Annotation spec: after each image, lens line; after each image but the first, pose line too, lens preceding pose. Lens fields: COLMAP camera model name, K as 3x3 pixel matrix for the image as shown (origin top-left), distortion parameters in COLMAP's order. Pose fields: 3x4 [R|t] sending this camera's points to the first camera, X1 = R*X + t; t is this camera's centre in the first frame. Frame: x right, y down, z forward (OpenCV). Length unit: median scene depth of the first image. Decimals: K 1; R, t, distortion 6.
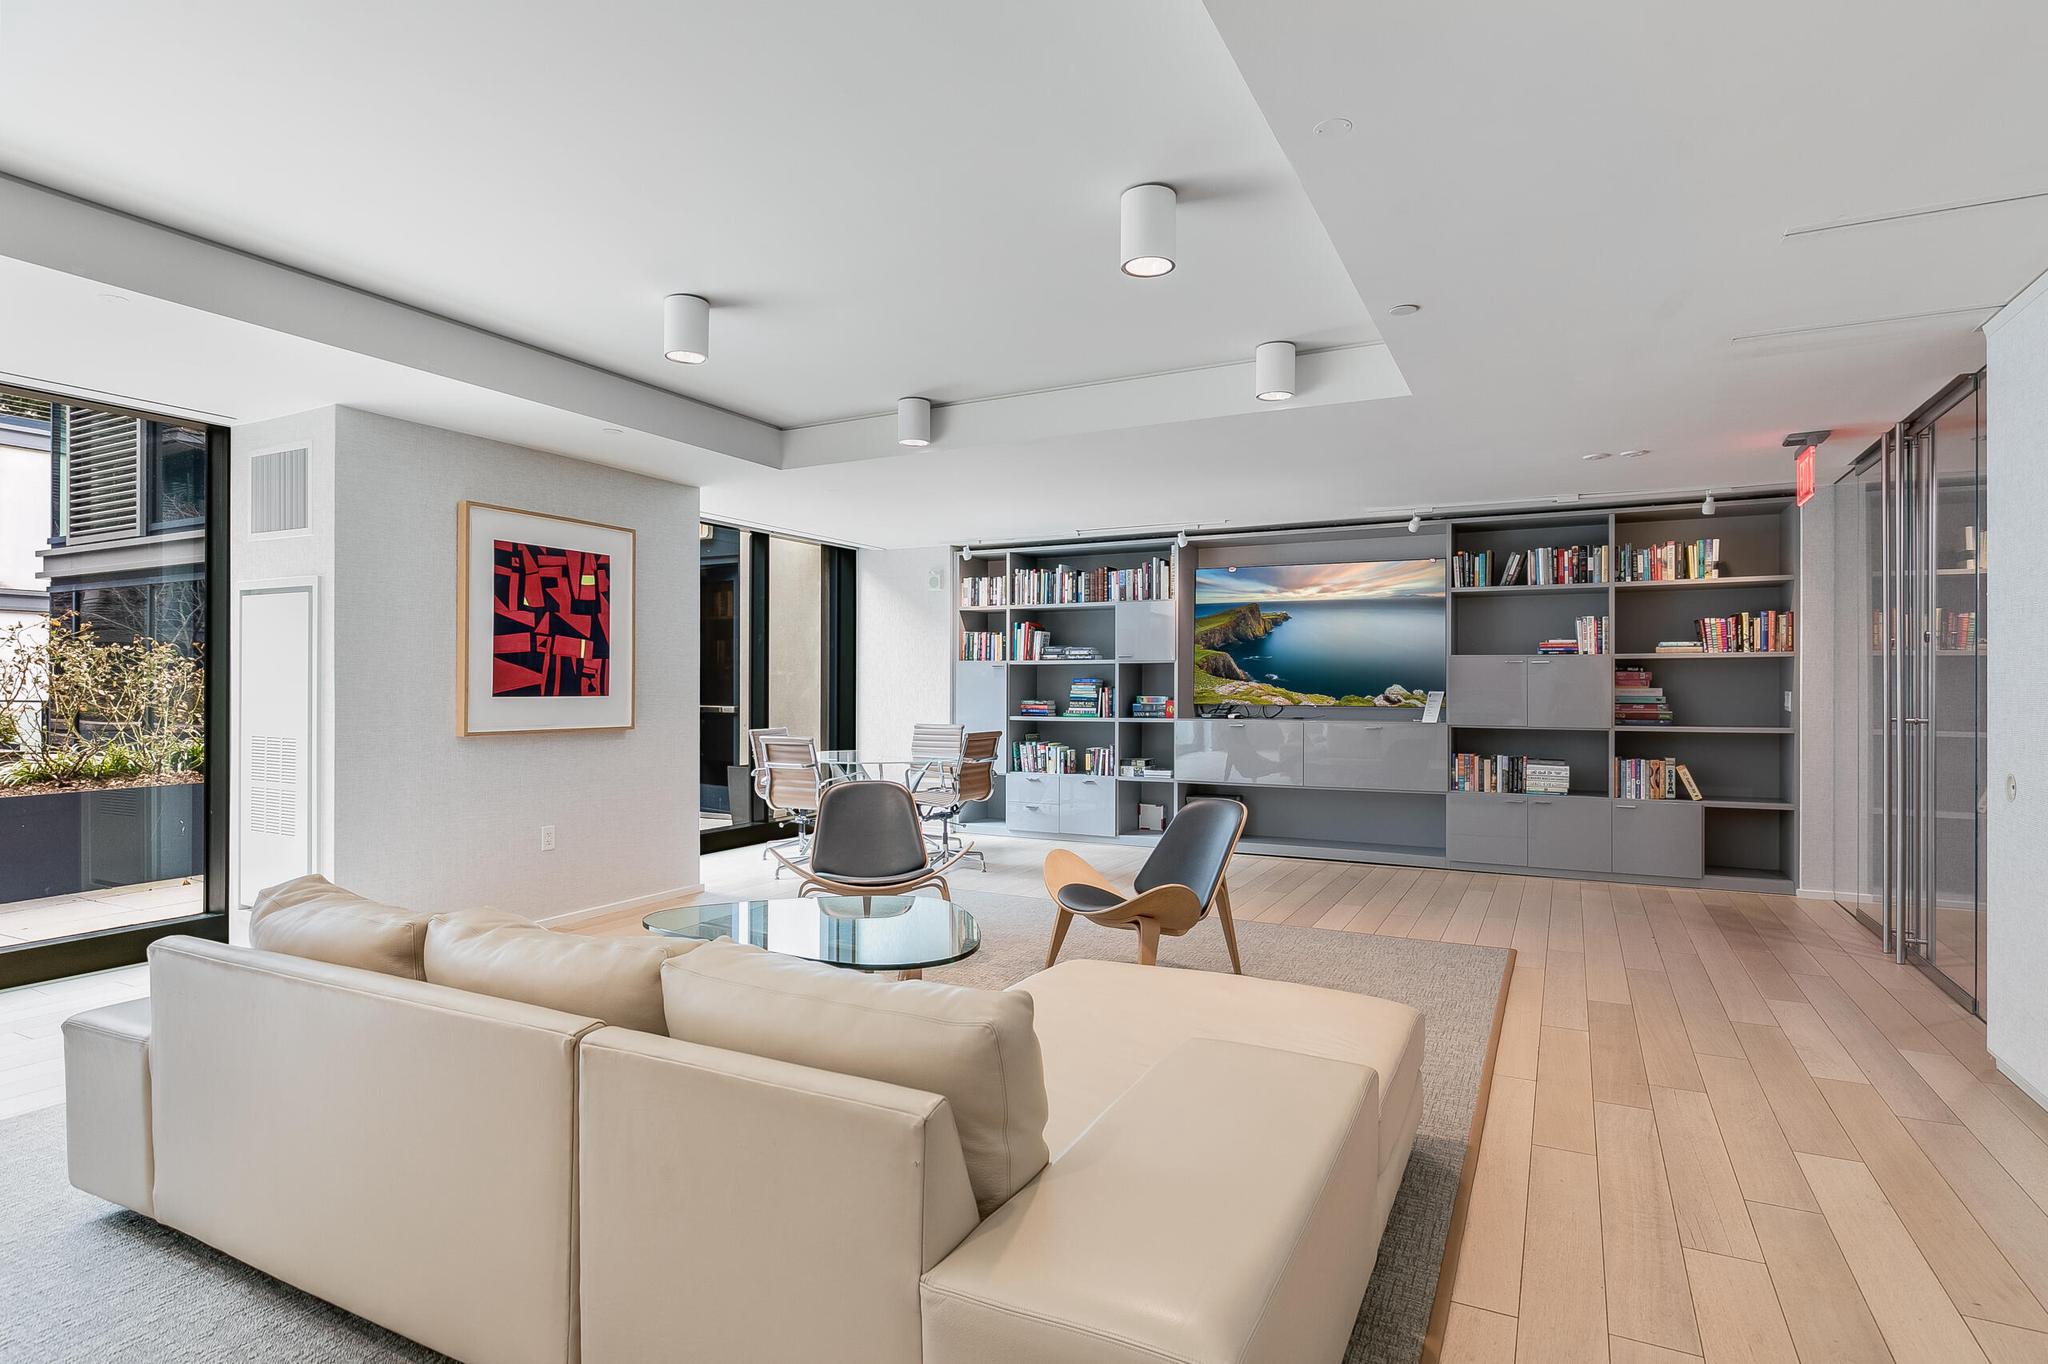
lens RADIAL K [[1059.6, 0, 1024.0], [0, 1059.6, 682.0], [0, 0, 1]] dist [-0.005031, -0.000414]
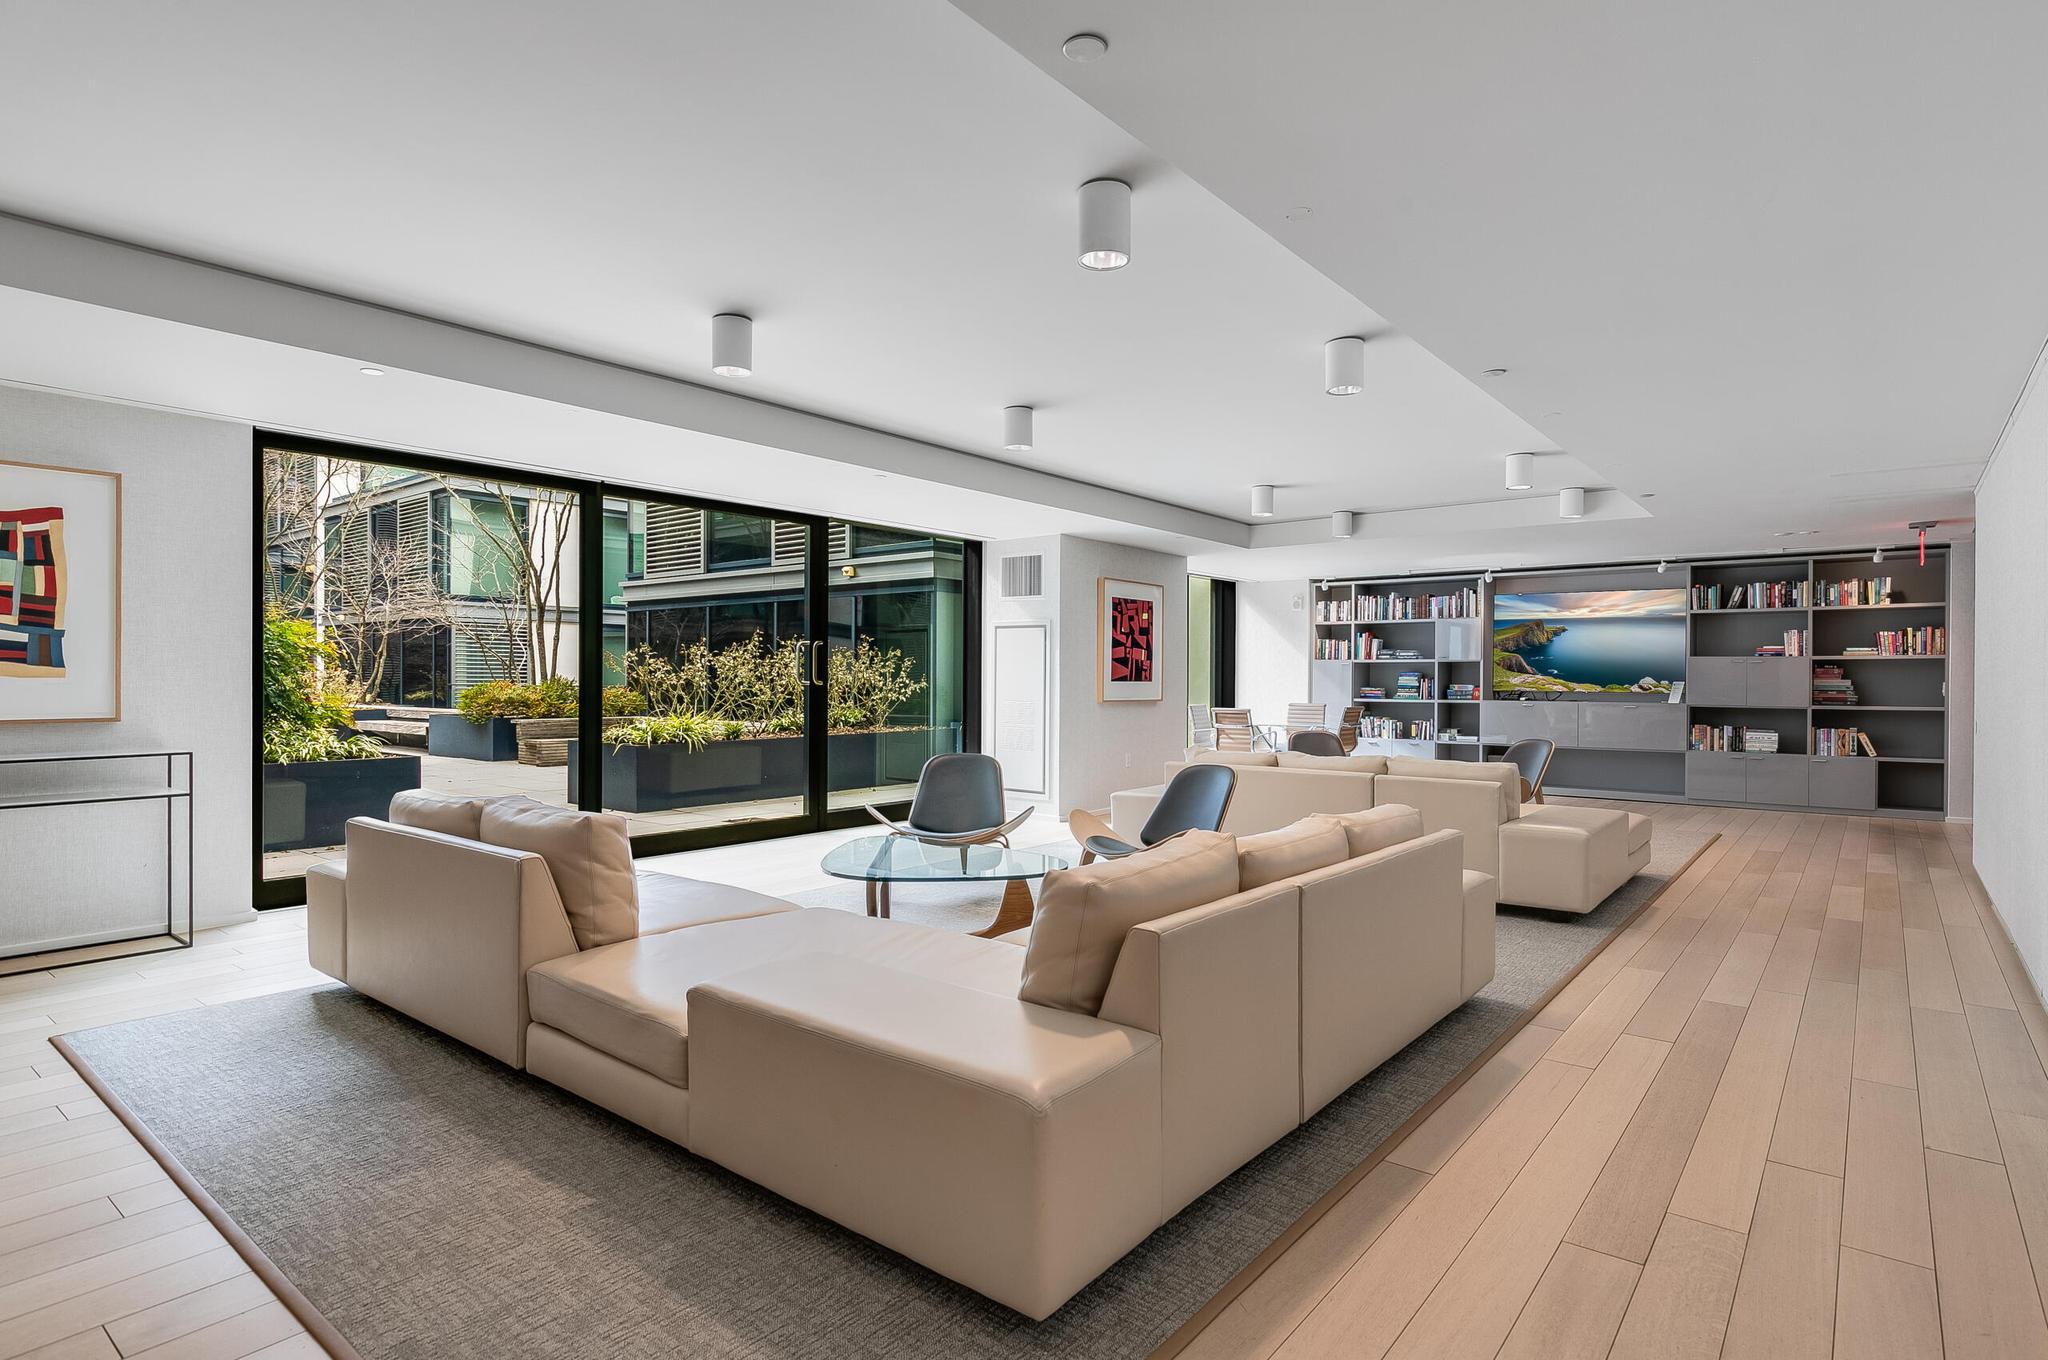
lens RADIAL K [[1059.6, 0, 1024.0], [0, 1059.6, 680.0], [0, 0, 1]] dist [-0.005031, -0.000414]
pose [[0.979255, 0.003444, -0.202604, -0.198549], [-0.002566, 0.999986, 0.004597, 0.002251], [0.202617, -0.003982, 0.979250, -0.611490]]
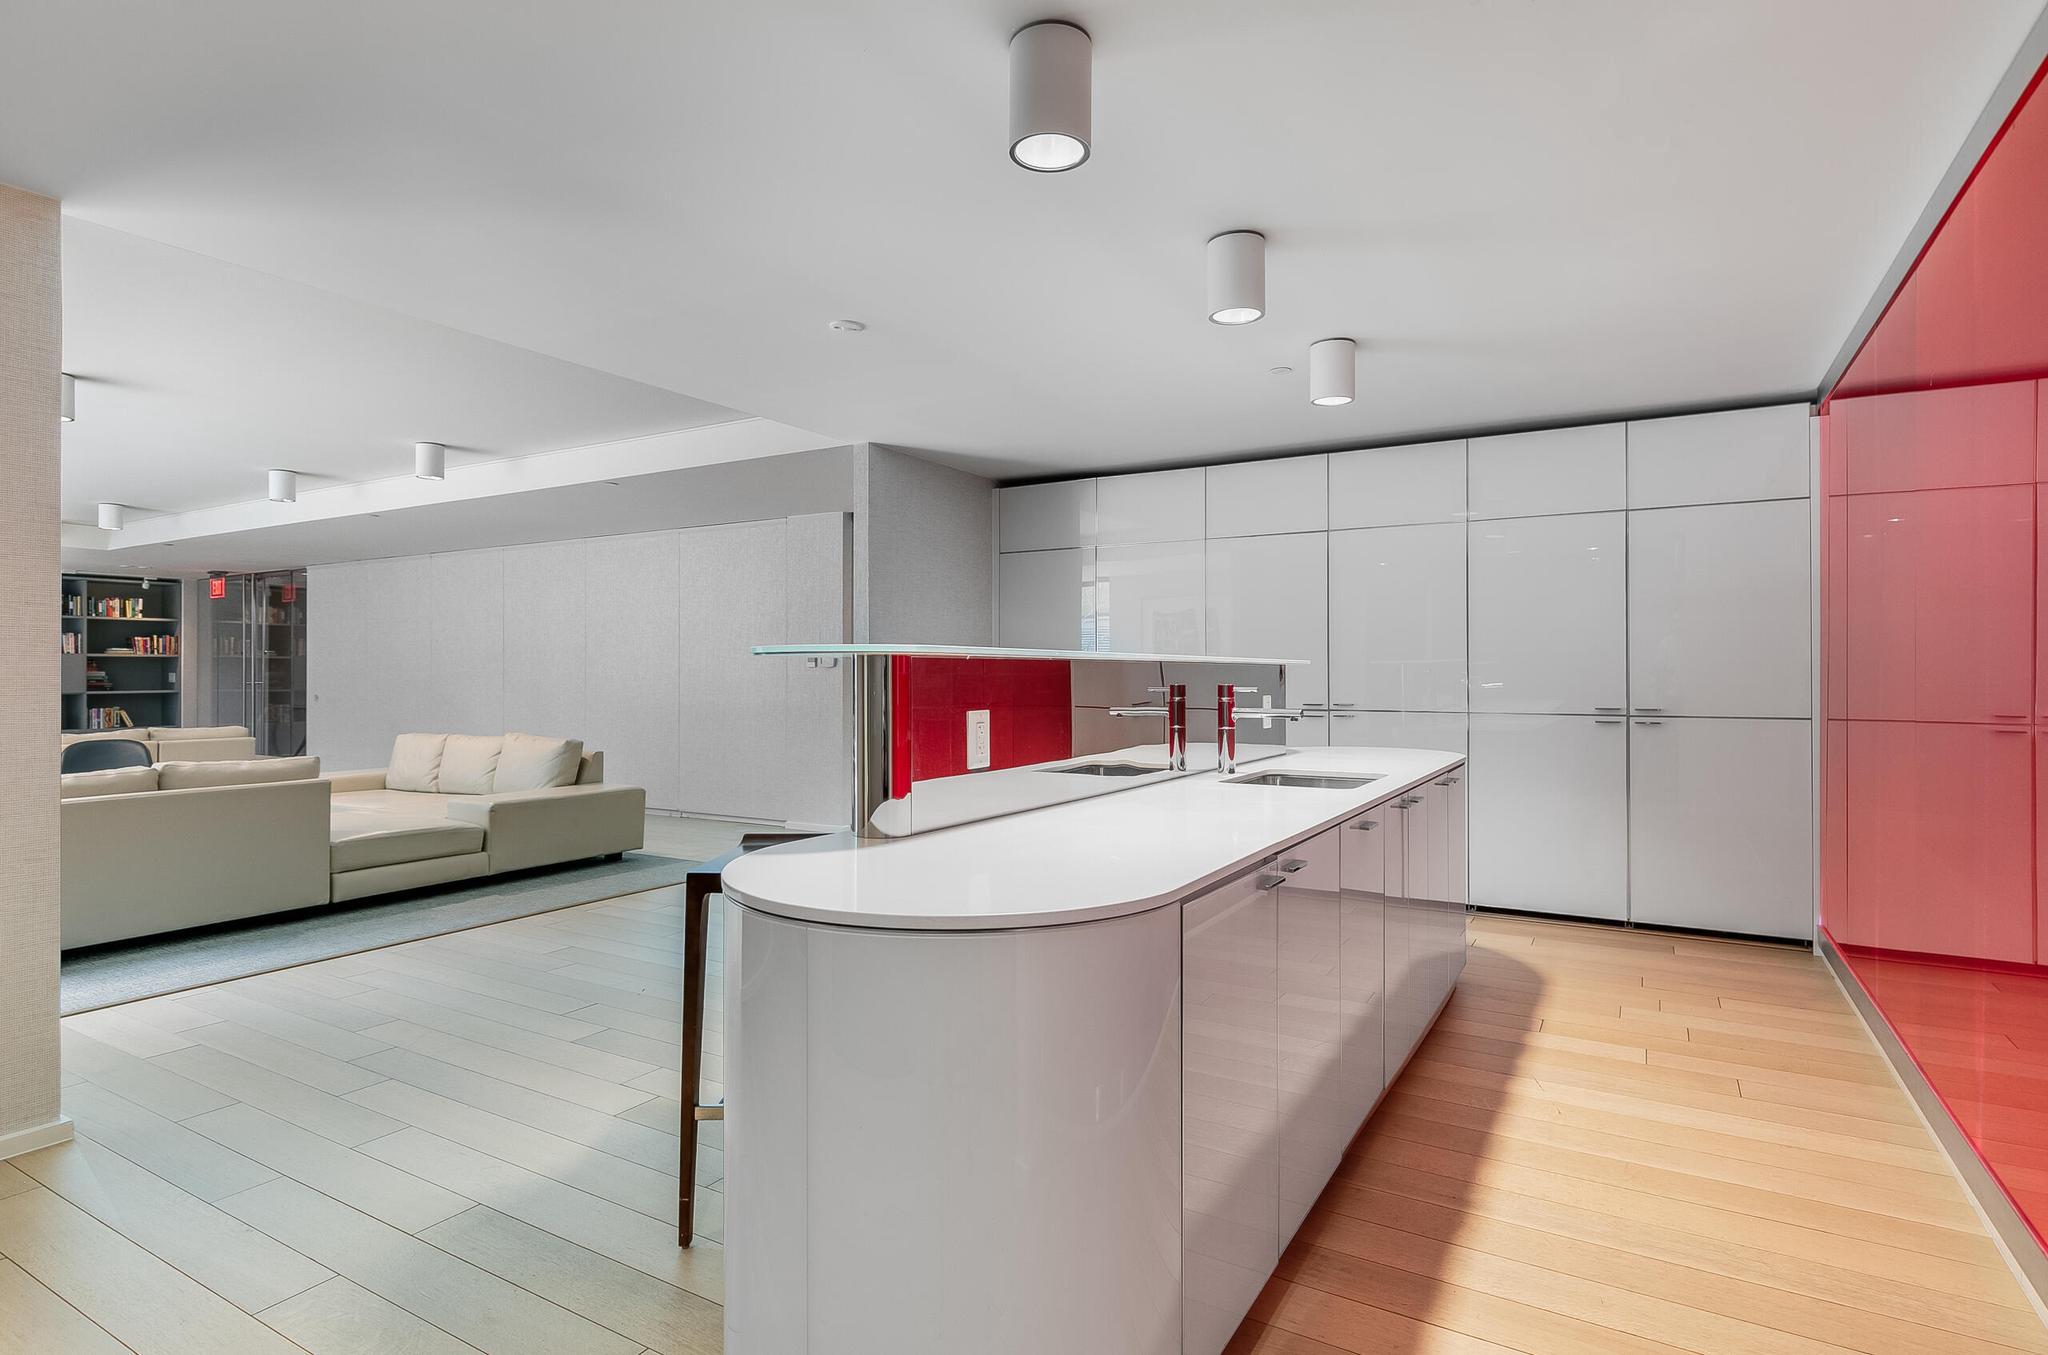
lens RADIAL K [[1060.4, 0, 1024.0], [0, 1060.4, 677.5], [0, 0, 1]] dist [0.000410, 0.000015]
pose [[0.056919, -0.007489, 0.998351, -1.197832], [-0.004789, 0.999958, 0.007774, -0.006091], [-0.998367, -0.005224, 0.056881, -0.761638]]
